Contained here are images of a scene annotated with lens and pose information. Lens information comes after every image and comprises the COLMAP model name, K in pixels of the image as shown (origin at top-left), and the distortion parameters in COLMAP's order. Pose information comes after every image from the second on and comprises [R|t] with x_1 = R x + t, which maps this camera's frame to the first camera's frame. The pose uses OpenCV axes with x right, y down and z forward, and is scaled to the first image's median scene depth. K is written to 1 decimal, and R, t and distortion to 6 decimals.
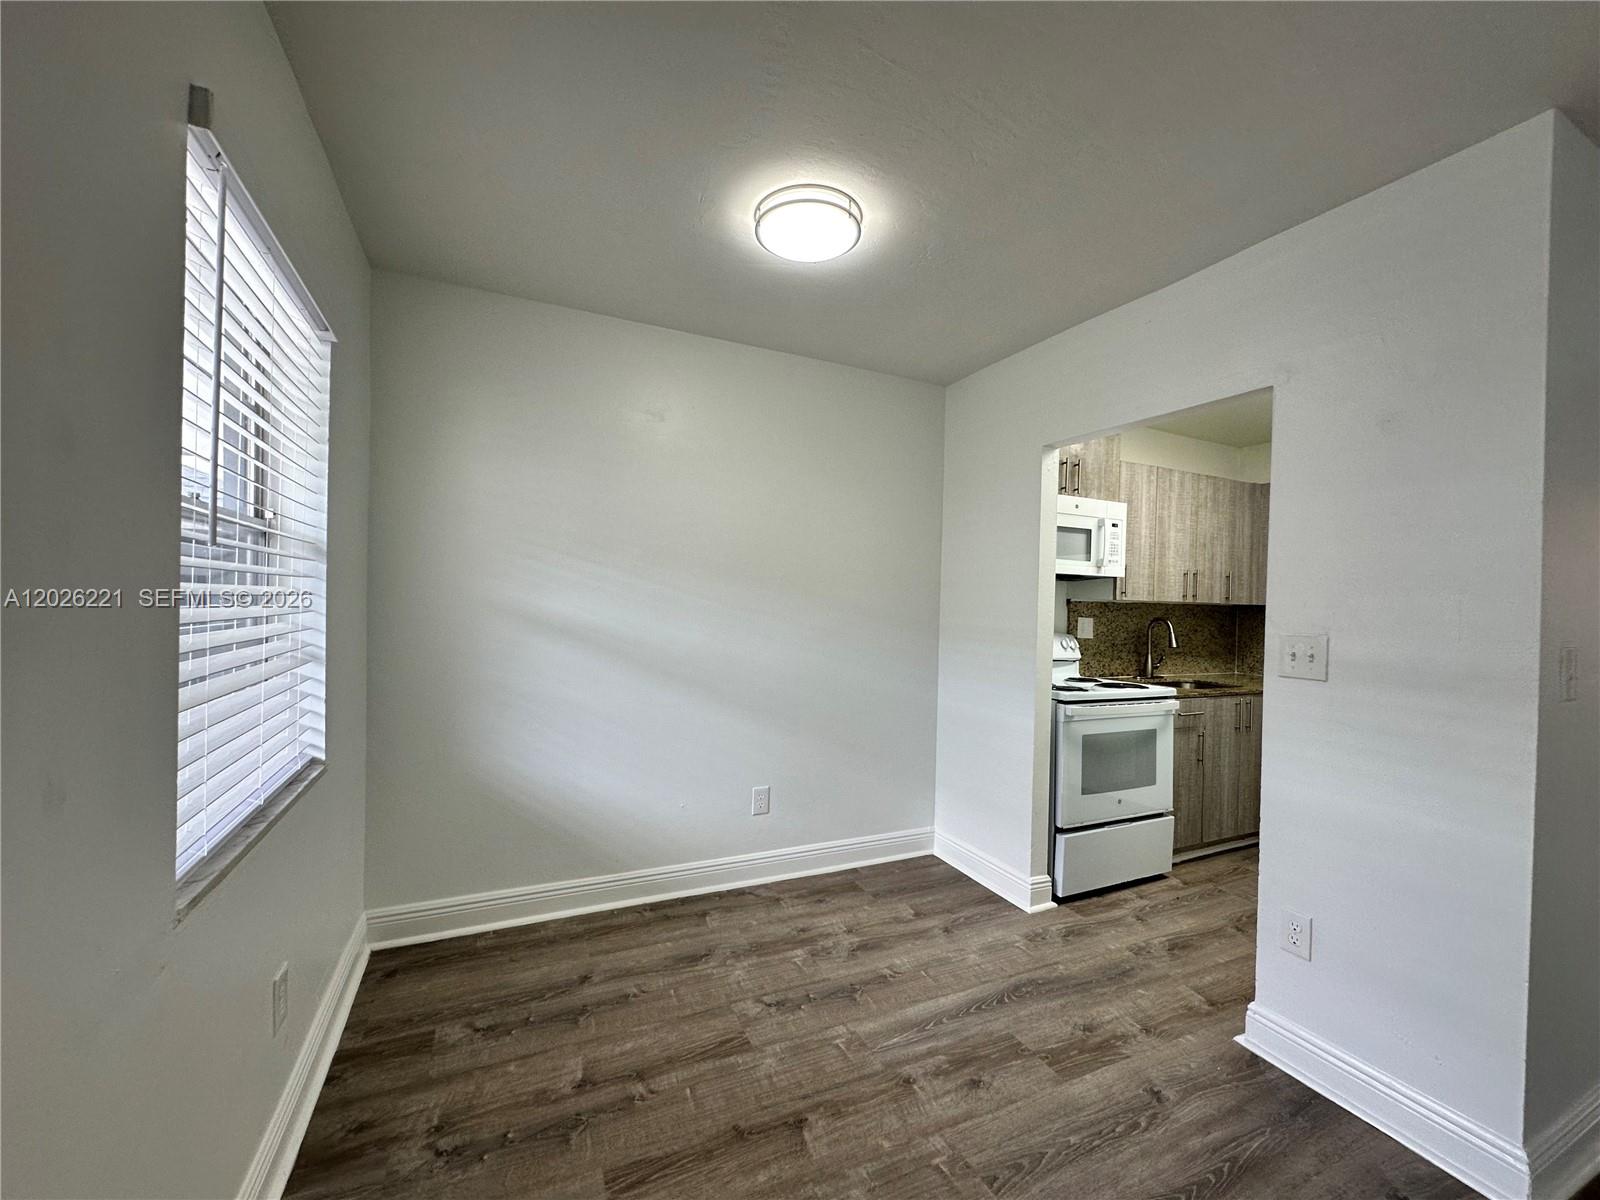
lens RADIAL K [[638.1, 0, 800.9], [0, 638.1, 598.2], [0, 0, 1]] dist [-0.002870, 0.000726]
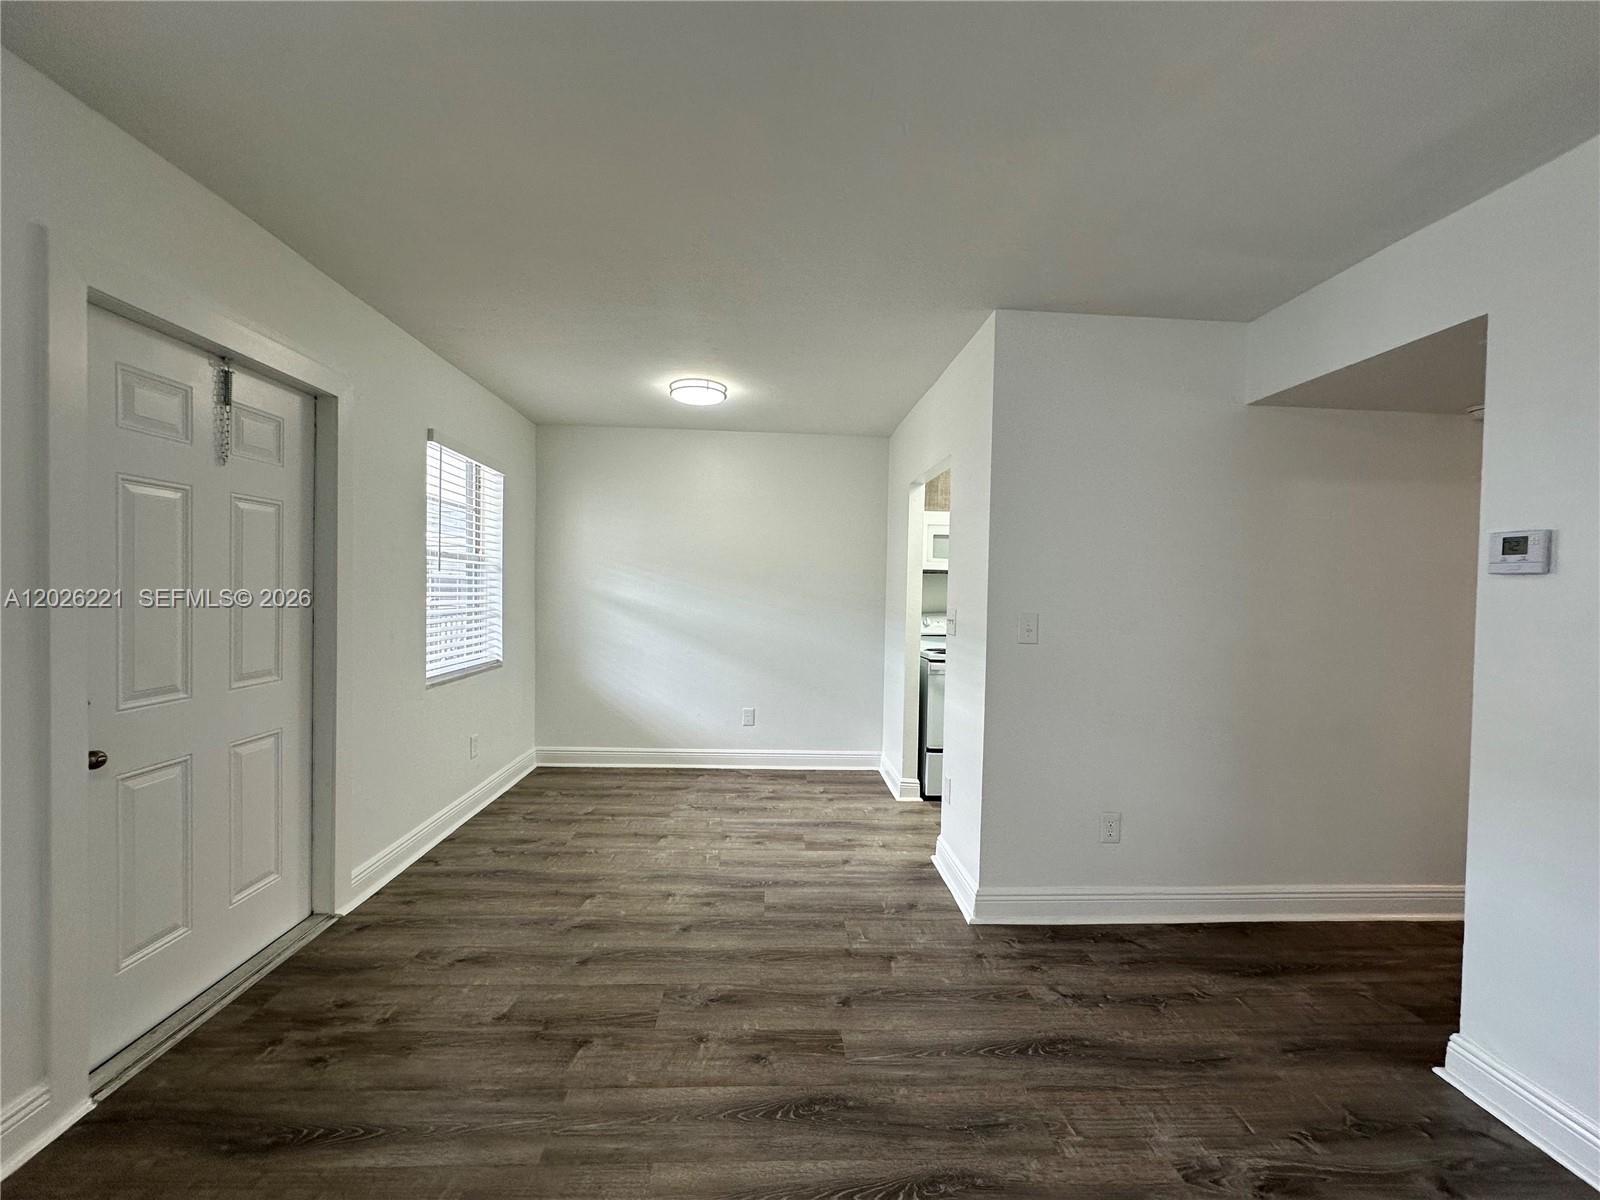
lens RADIAL K [[638.1, 0, 799.8], [0, 638.1, 597.1], [0, 0, 1]] dist [-0.002870, 0.000726]
pose [[0.926352, -0.002054, -0.376654, 0.791773], [0.003798, 0.999985, 0.003887, 0.015964], [0.376640, -0.005032, 0.926346, -0.509547]]
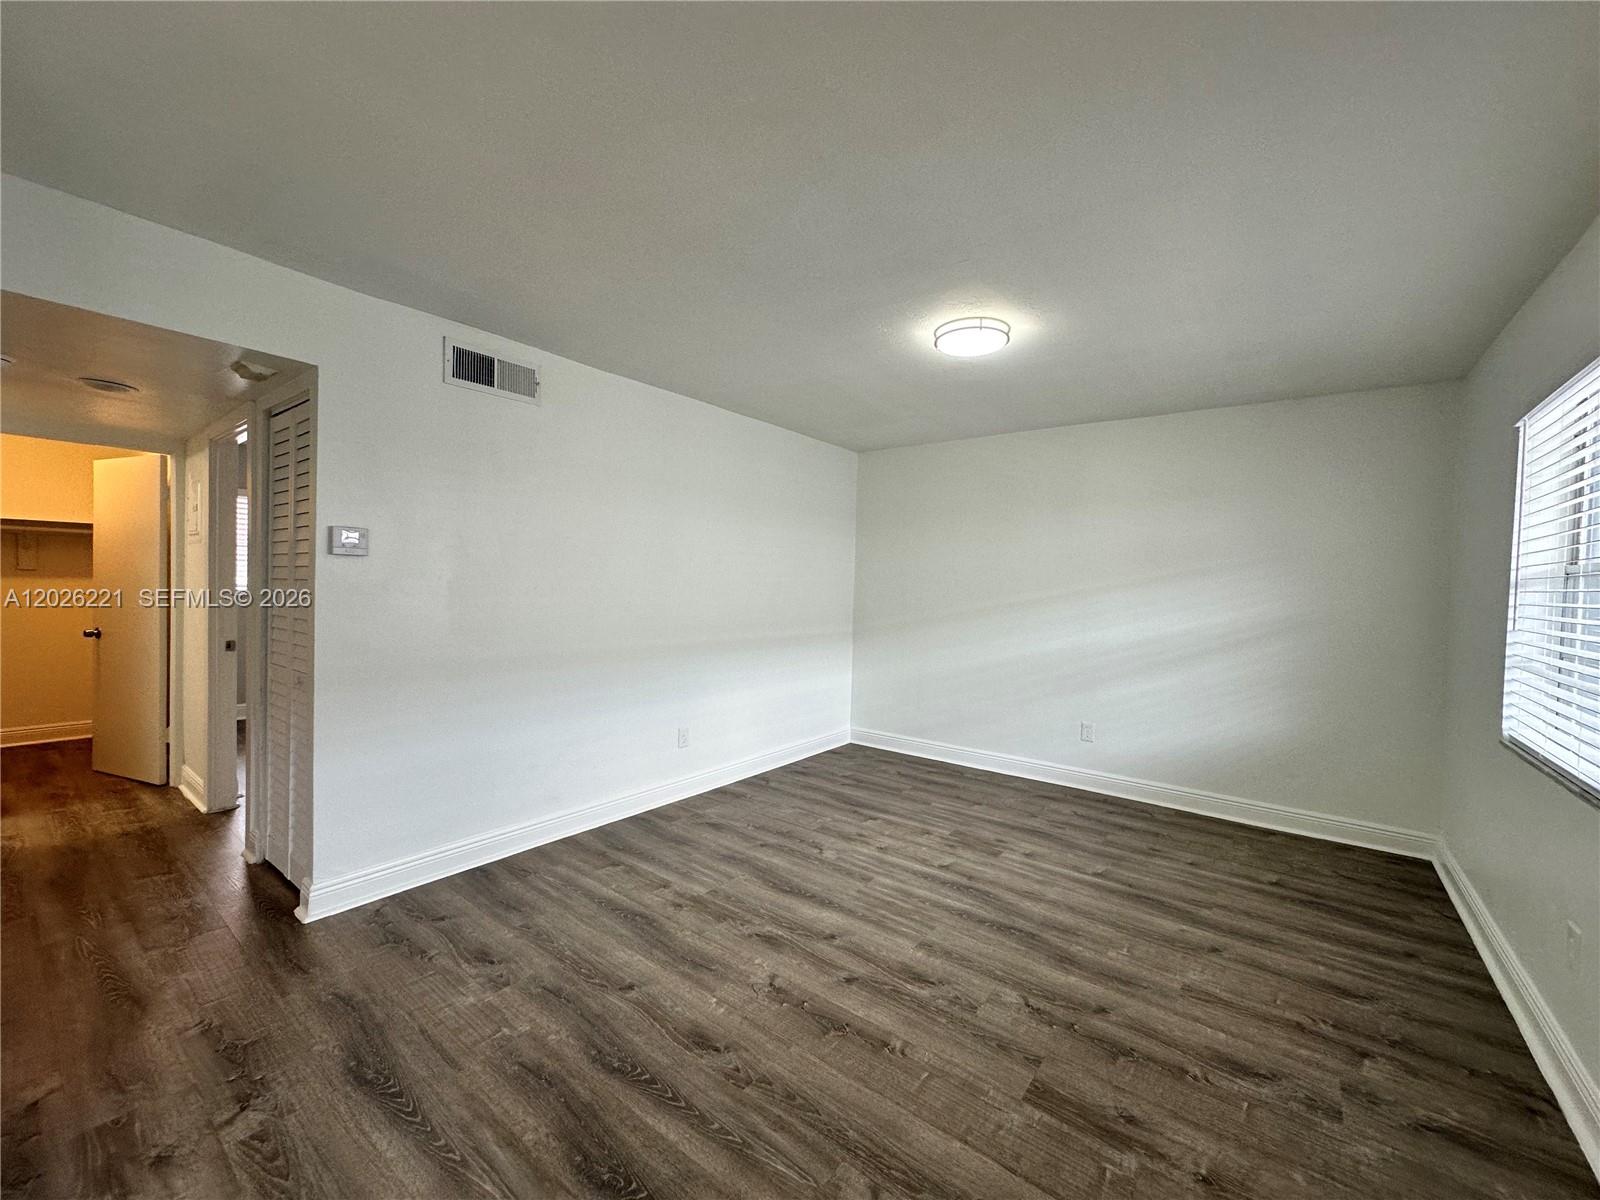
lens RADIAL K [[638.1, 0, 800.1], [0, 638.1, 598.0], [0, 0, 1]] dist [-0.002870, 0.000726]
pose [[-0.456980, -0.060471, 0.887419, -0.010562], [-0.039335, 0.998084, 0.047756, -0.011449], [-0.888607, -0.013083, -0.458483, 0.228802]]
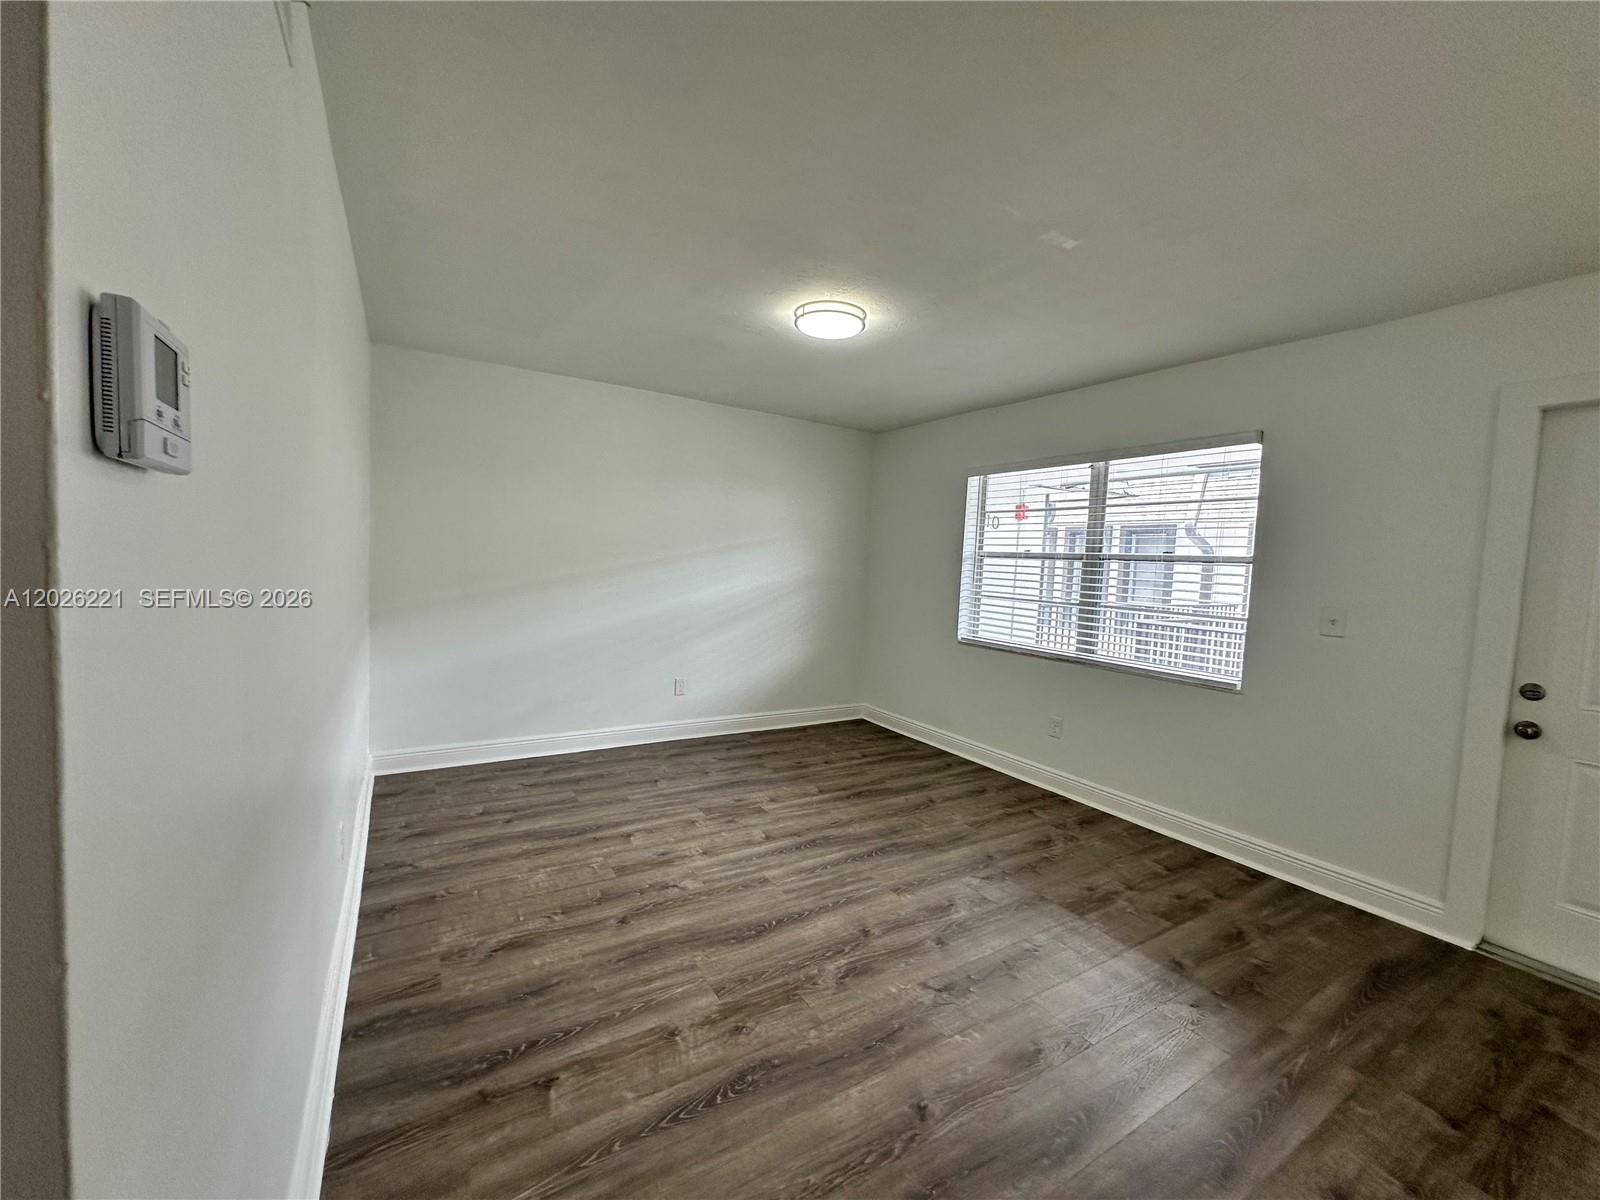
lens RADIAL K [[638.1, 0, 798.5], [0, 638.1, 599.8], [0, 0, 1]] dist [-0.002870, 0.000726]
pose [[-0.990905, -0.064950, -0.117855, 1.060981], [-0.072359, 0.995590, 0.059708, 0.011375], [0.113457, 0.067693, -0.991234, 0.631249]]
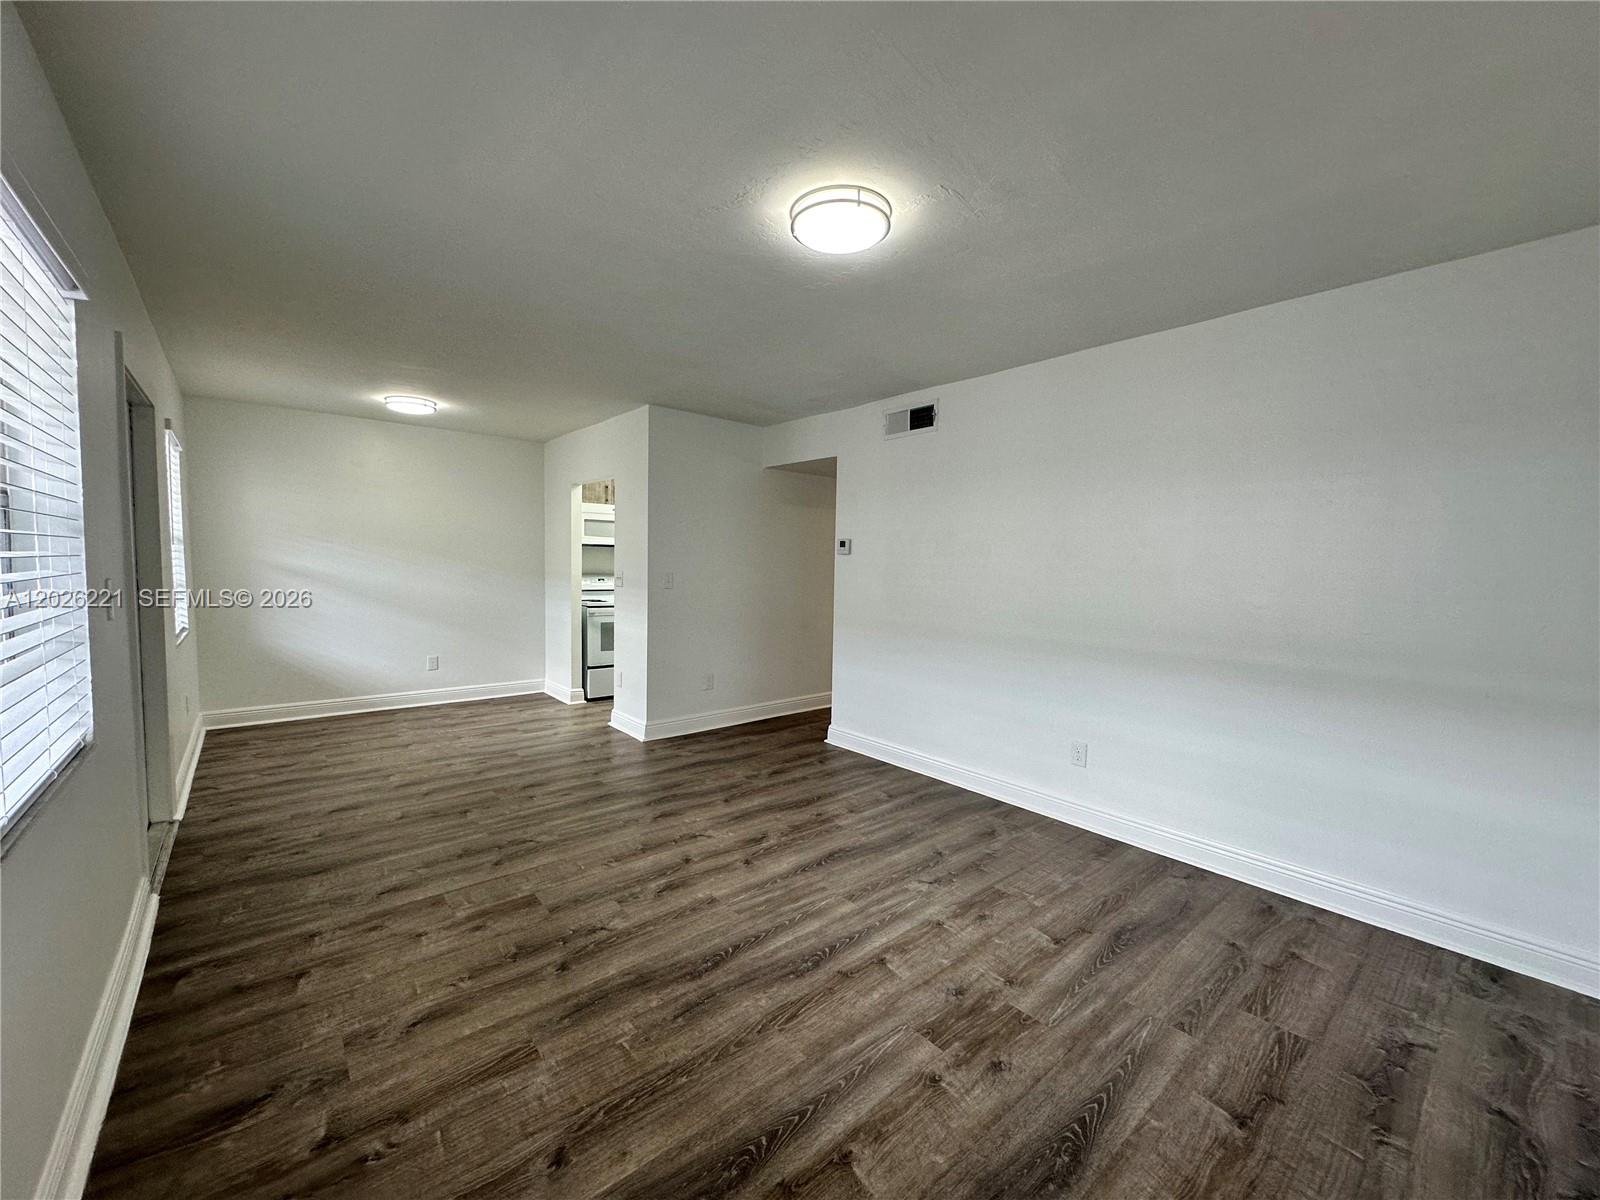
lens RADIAL K [[638.1, 0, 799.8], [0, 638.1, 598.3], [0, 0, 1]] dist [-0.002870, 0.000726]
pose [[0.963652, -0.025566, 0.265935, 0.609439], [0.008099, 0.997749, 0.066573, 0.000948], [-0.267038, -0.061999, 0.961690, -1.394913]]
